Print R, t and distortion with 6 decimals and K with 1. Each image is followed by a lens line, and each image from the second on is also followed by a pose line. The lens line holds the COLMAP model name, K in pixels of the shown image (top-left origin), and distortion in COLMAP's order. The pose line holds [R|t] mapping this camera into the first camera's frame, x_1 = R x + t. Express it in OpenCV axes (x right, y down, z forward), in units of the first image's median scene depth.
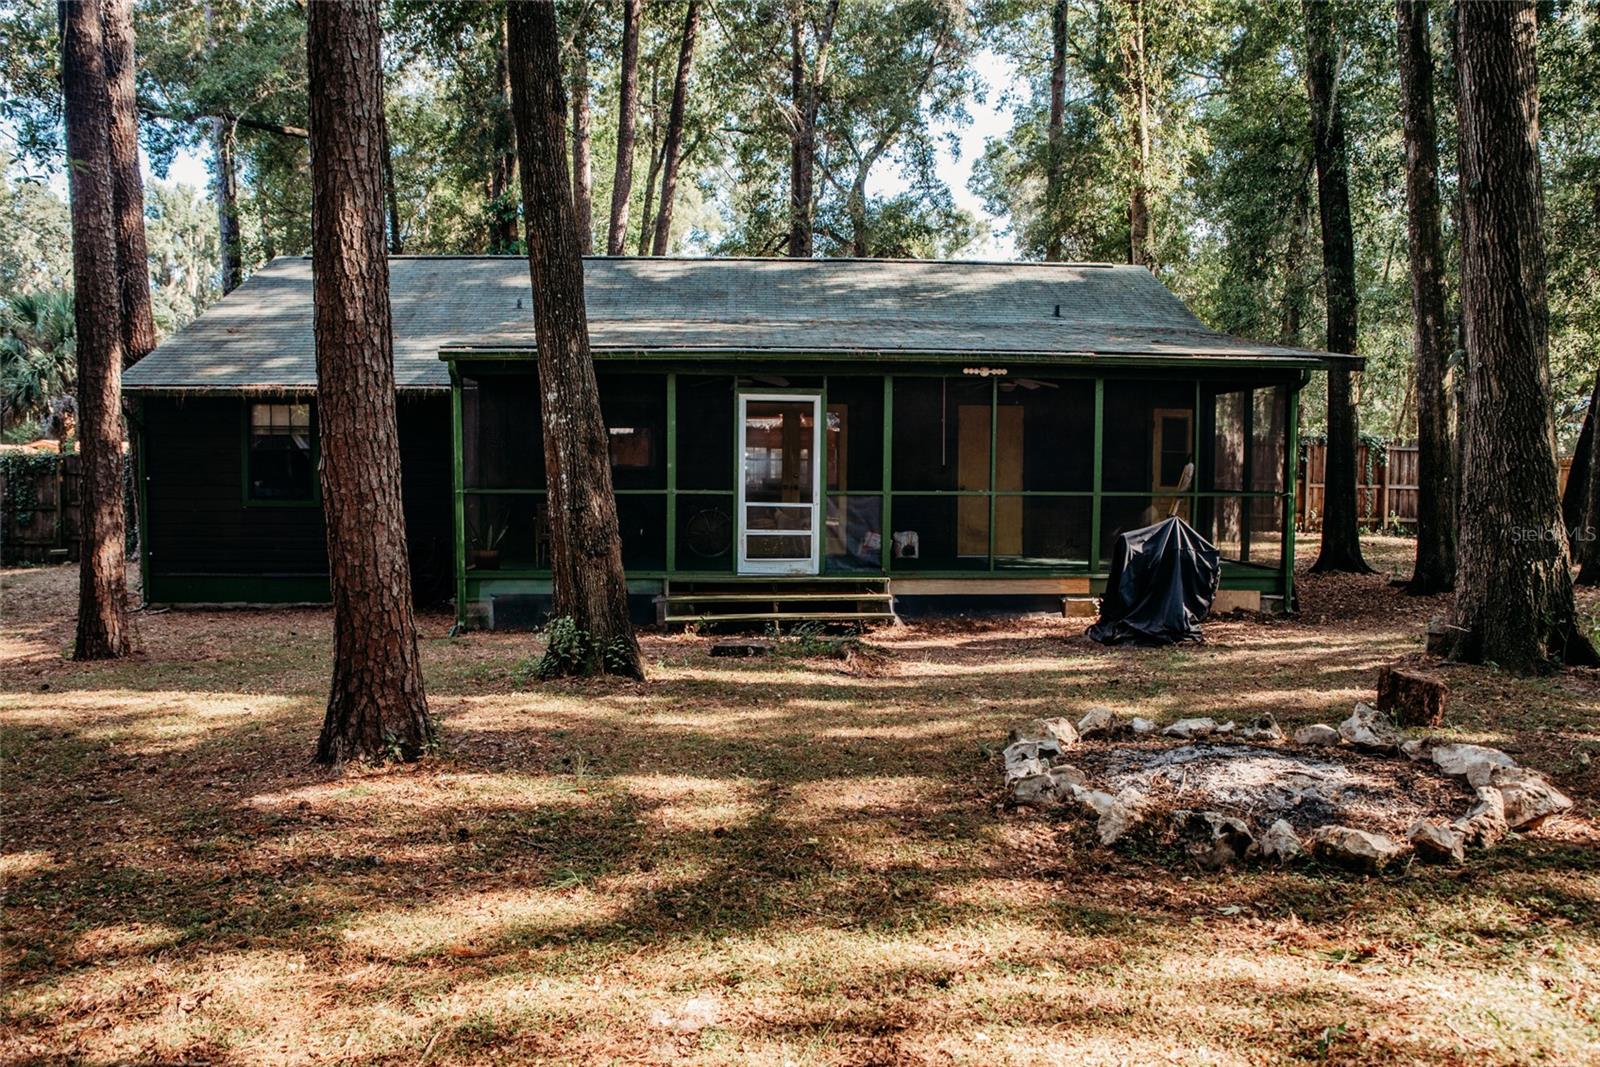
lens RADIAL K [[1117.4, 0, 802.3], [0, 1117.4, 539.8], [0, 0, 1]] dist [-0.132348, 0.094072]
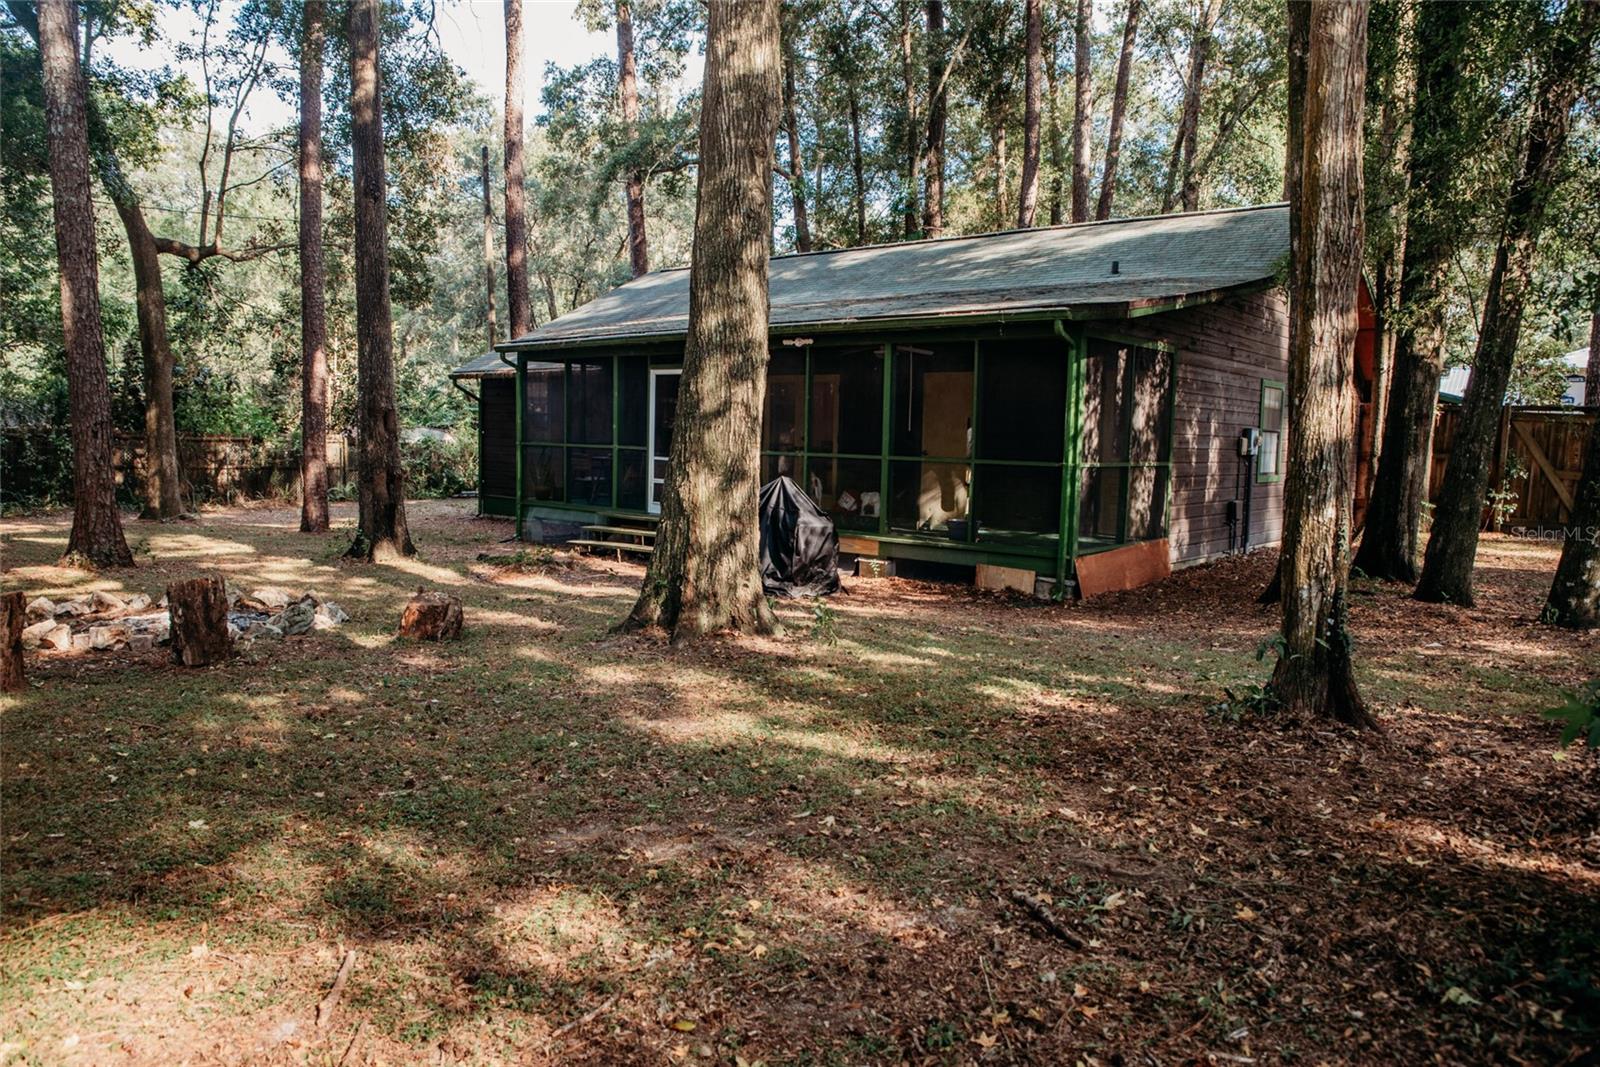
lens RADIAL K [[1088.8, 0, 810.5], [0, 1088.8, 537.2], [0, 0, 1]] dist [-0.136943, 0.100321]
pose [[0.726294, 0.080322, -0.682675, 0.597991], [-0.065329, 0.996720, 0.047768, -0.008288], [0.684272, 0.009905, 0.729159, 0.154981]]
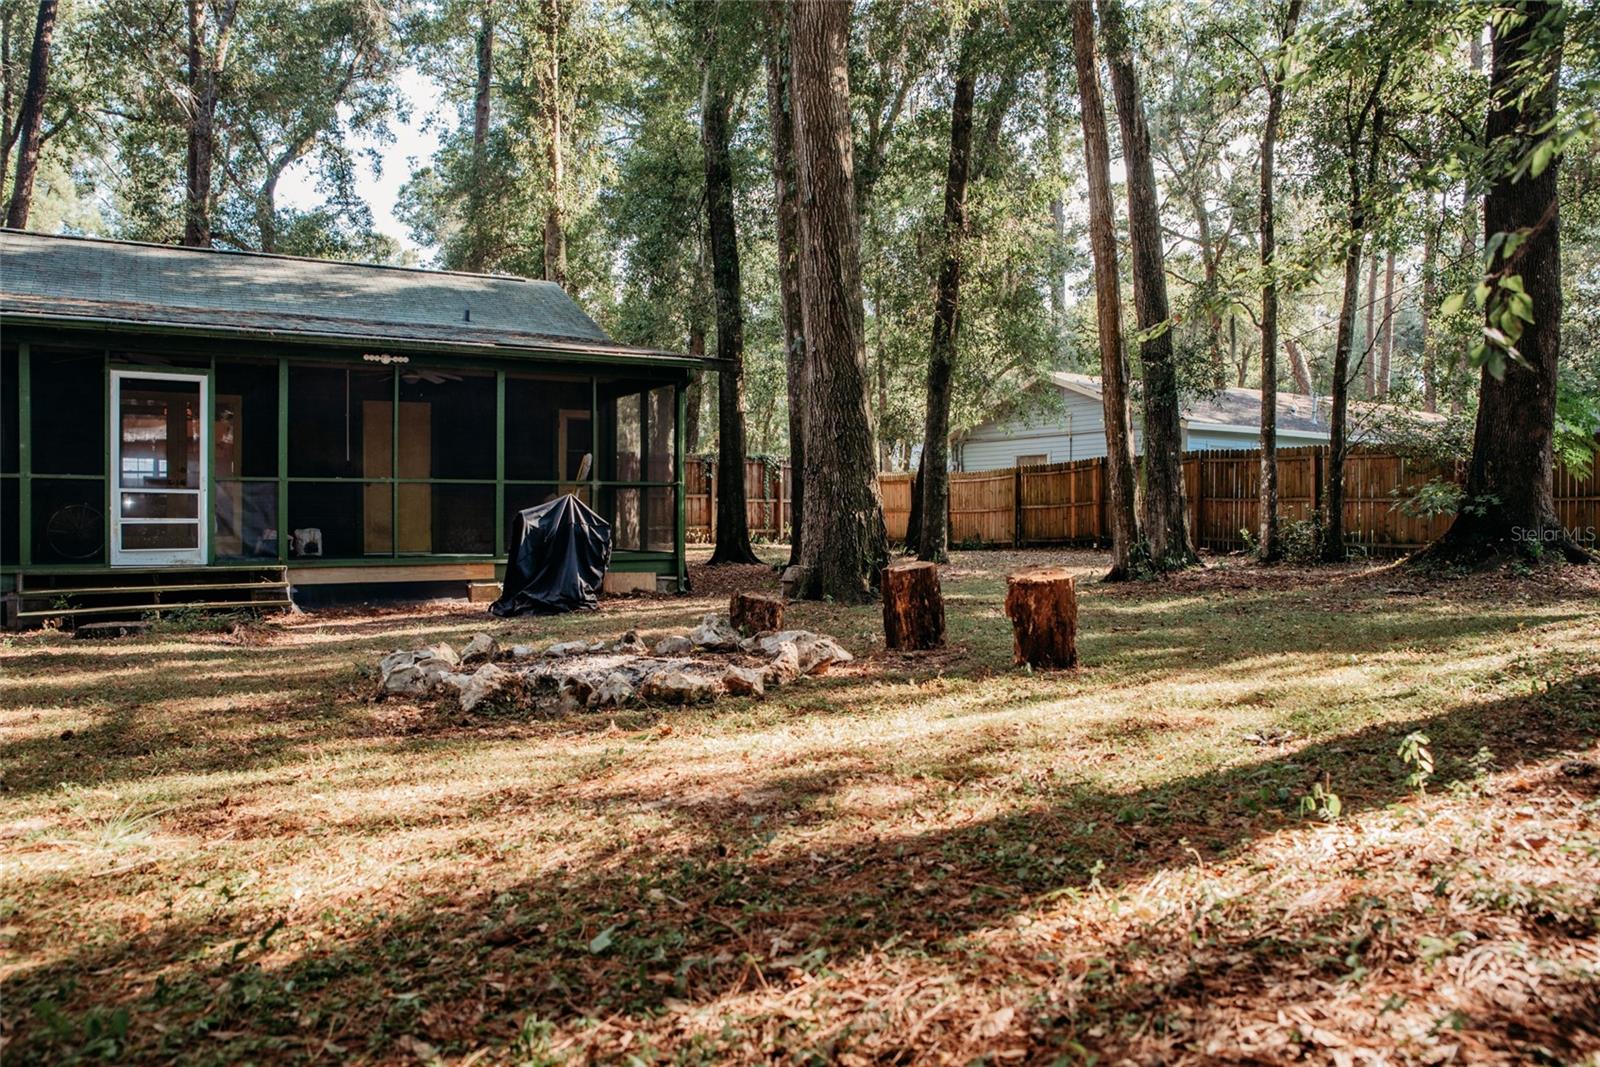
lens RADIAL K [[1137.4, 0, 799.8], [0, 1137.4, 537.0], [0, 0, 1]] dist [-0.131217, 0.097352]
pose [[0.881248, -0.012453, 0.472491, 0.010276], [0.032752, 0.998859, -0.034761, 0.036908], [-0.471519, 0.046108, 0.880650, -0.035916]]
